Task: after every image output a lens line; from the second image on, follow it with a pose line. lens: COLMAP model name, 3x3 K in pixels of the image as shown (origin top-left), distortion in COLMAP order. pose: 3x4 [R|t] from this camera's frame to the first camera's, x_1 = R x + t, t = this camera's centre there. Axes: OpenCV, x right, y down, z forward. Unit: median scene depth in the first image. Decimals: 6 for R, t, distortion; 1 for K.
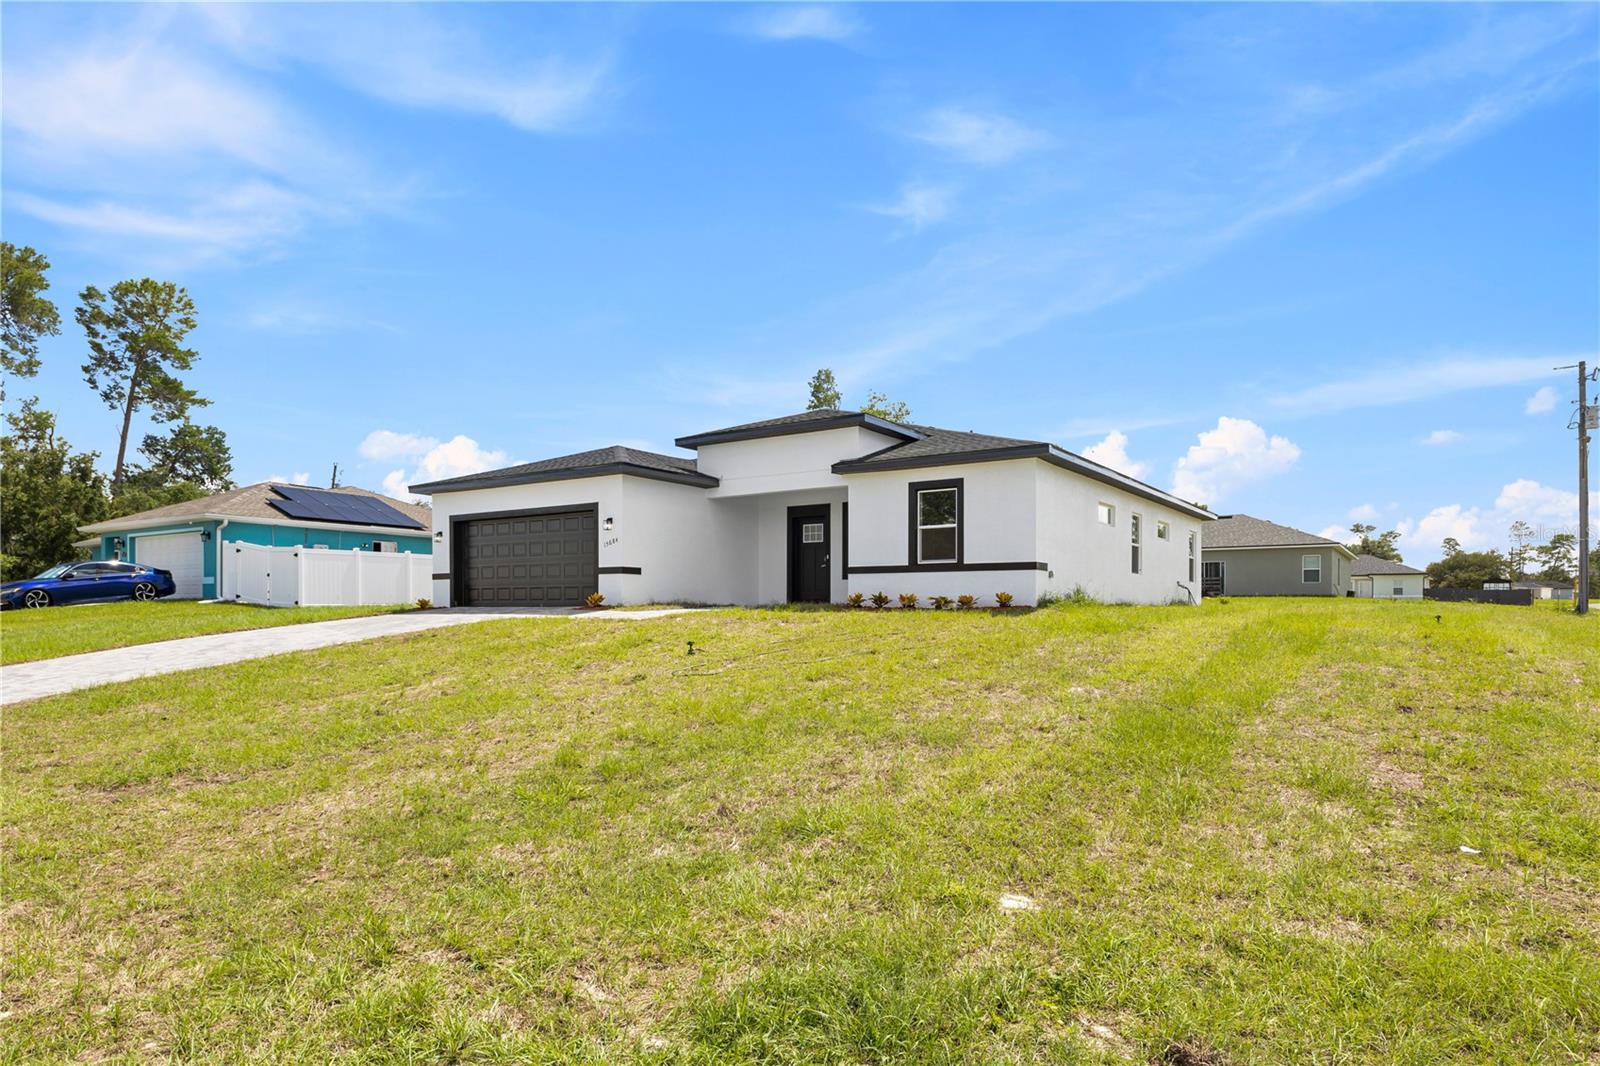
lens RADIAL K [[861.9, 0, 801.5], [0, 861.9, 606.3], [0, 0, 1]] dist [0.030103, 0.000759]
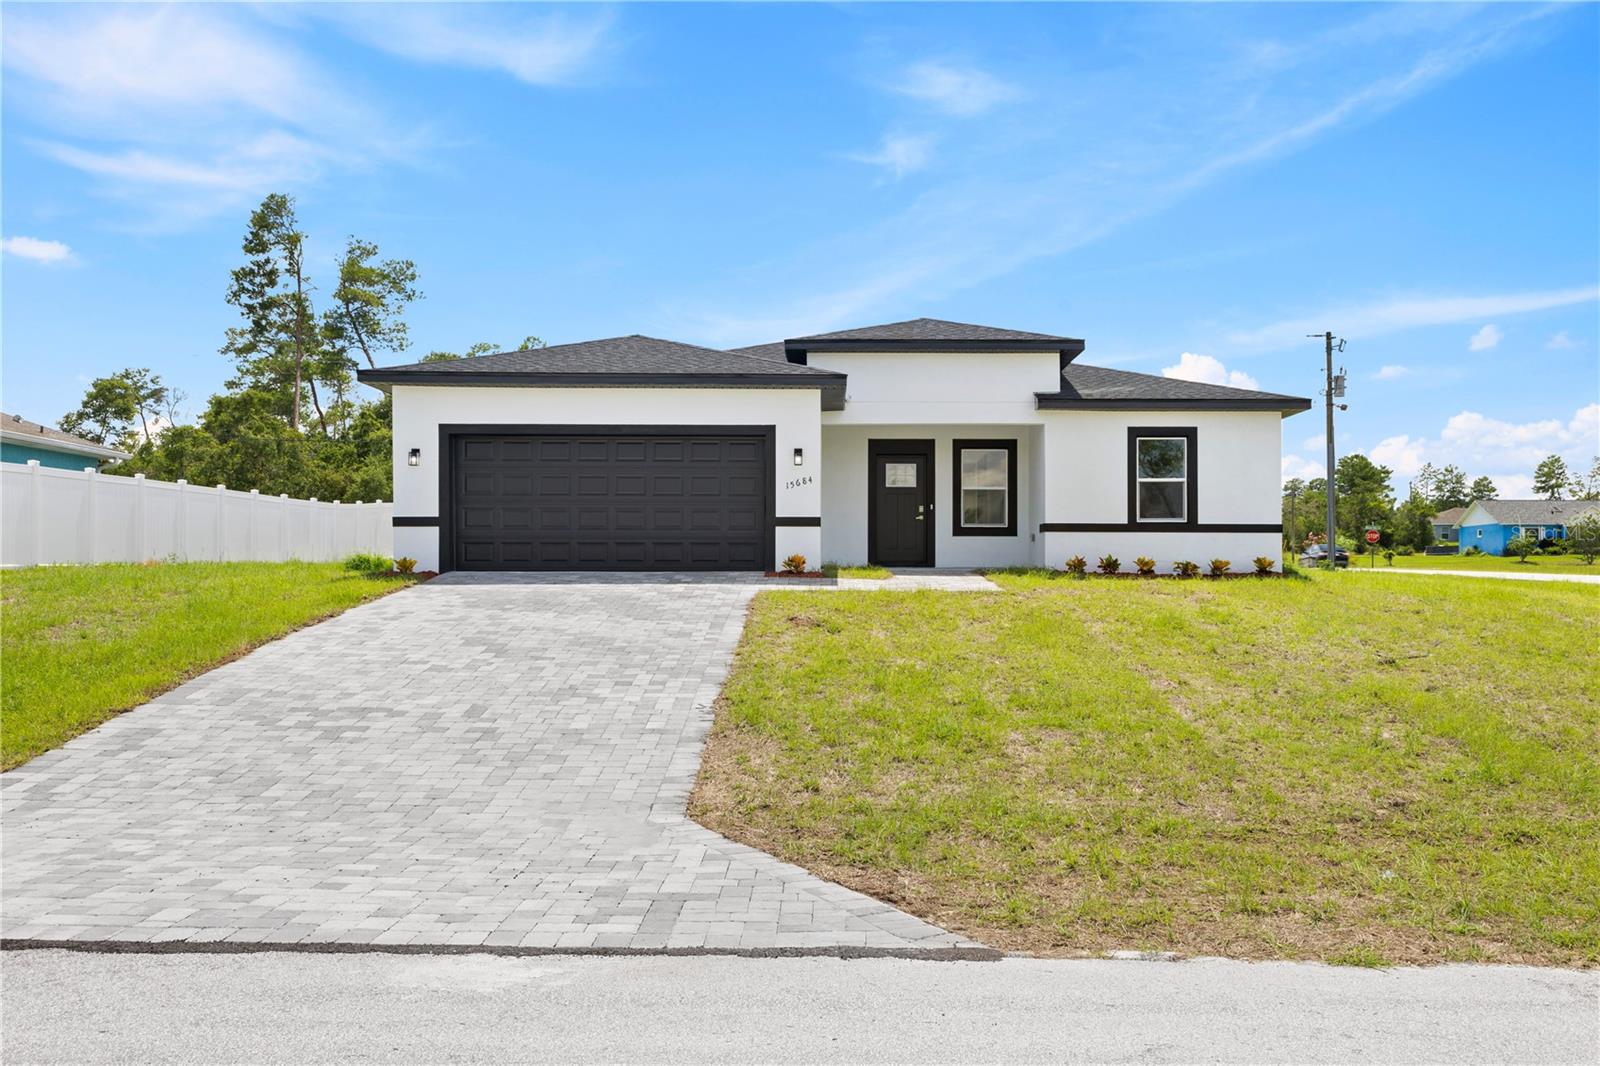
lens RADIAL K [[1314.9, 0, 787.2], [0, 1314.9, 518.9], [0, 0, 1]] dist [0.014921, -0.008614]
pose [[0.839953, 0.020831, 0.542258, -0.816620], [-0.003677, 0.999458, -0.032700, -0.008005], [-0.542646, 0.025472, 0.839575, 0.088009]]
